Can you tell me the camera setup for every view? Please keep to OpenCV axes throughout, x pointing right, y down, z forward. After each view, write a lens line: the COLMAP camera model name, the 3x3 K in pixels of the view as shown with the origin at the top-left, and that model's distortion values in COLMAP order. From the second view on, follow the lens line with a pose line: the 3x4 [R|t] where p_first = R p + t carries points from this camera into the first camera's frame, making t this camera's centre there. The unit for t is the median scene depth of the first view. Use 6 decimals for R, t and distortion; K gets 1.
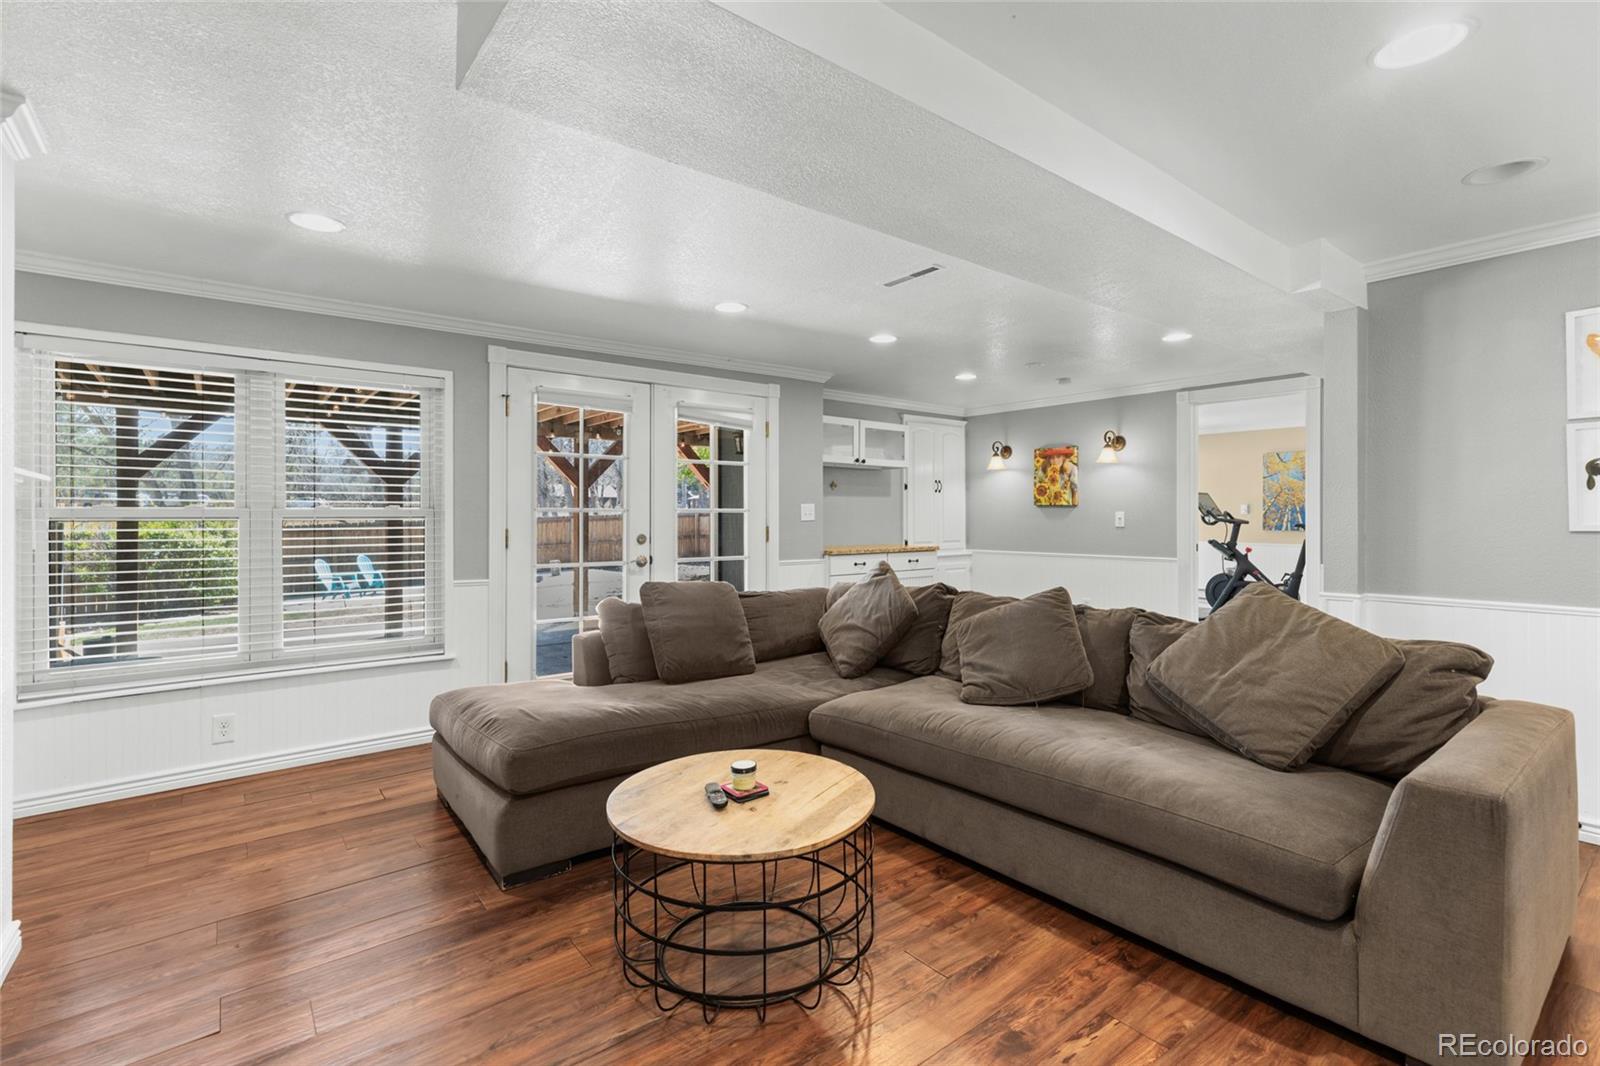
lens RADIAL K [[721.2, 0, 796.3], [0, 721.2, 526.3], [0, 0, 1]] dist [0.005717, -0.002350]
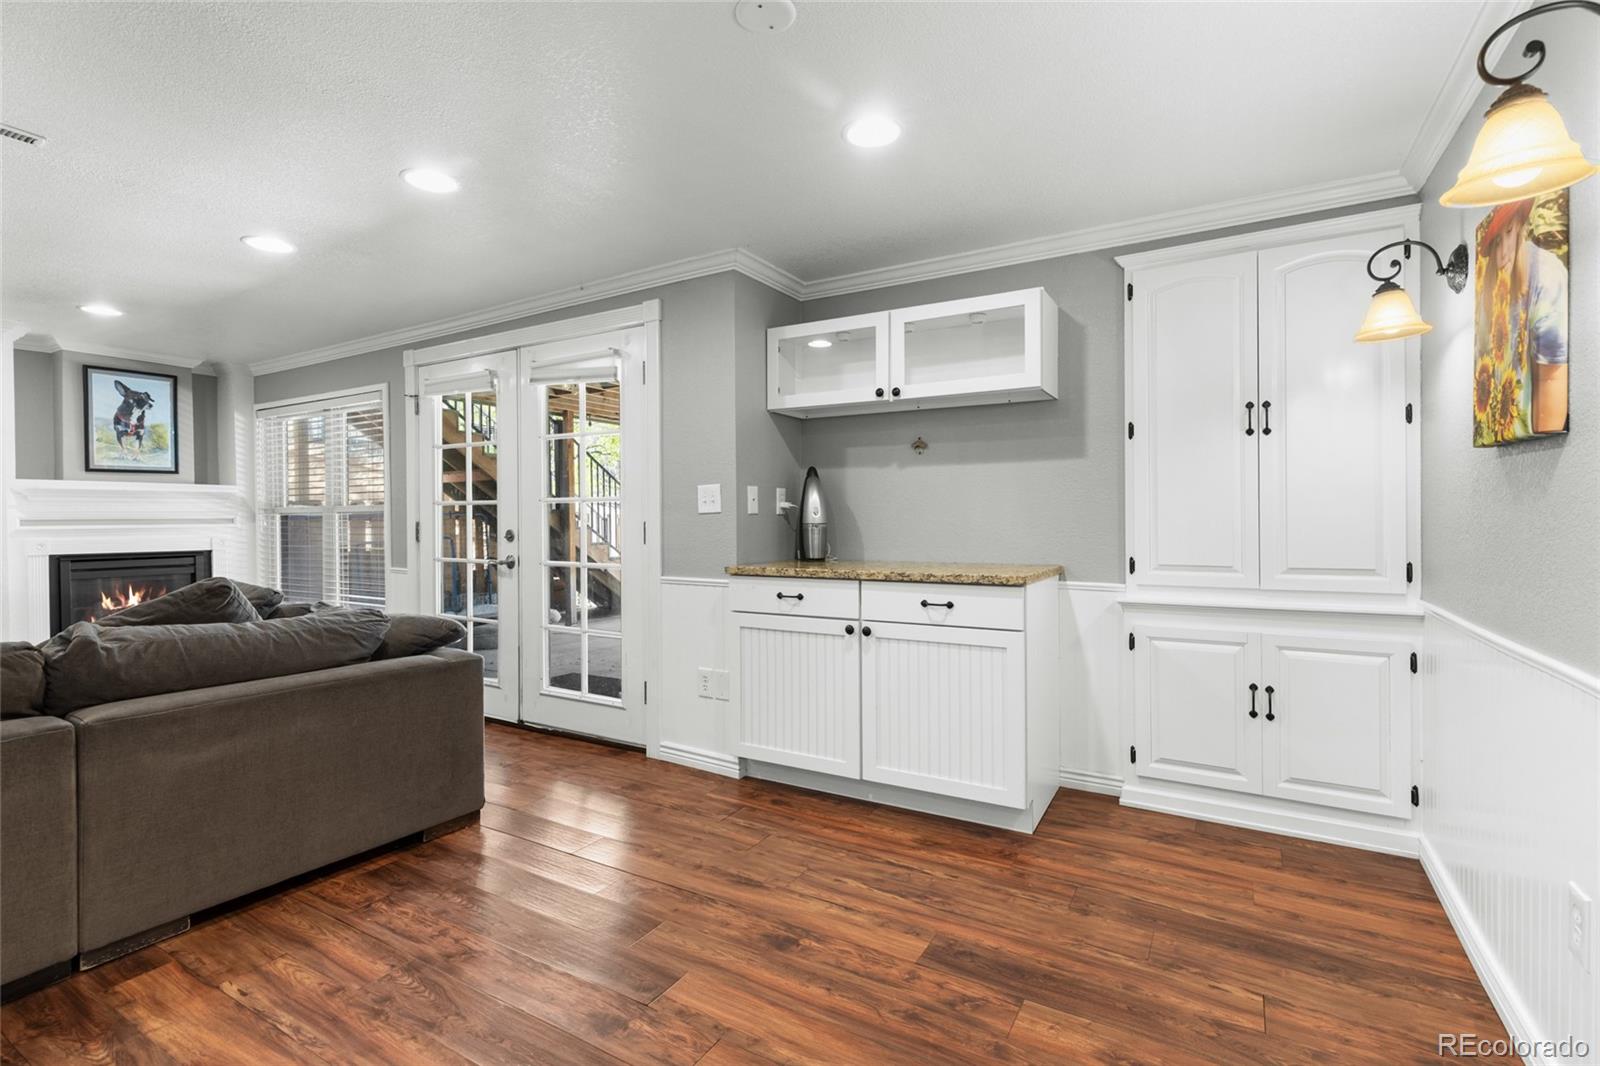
lens RADIAL K [[721.2, 0, 794.1], [0, 721.2, 523.4], [0, 0, 1]] dist [0.005717, -0.002350]
pose [[0.378718, 0.009232, -0.925466, 0.567719], [-0.005076, 0.999956, 0.007898, -0.003977], [0.925498, 0.001707, 0.378748, 0.808710]]
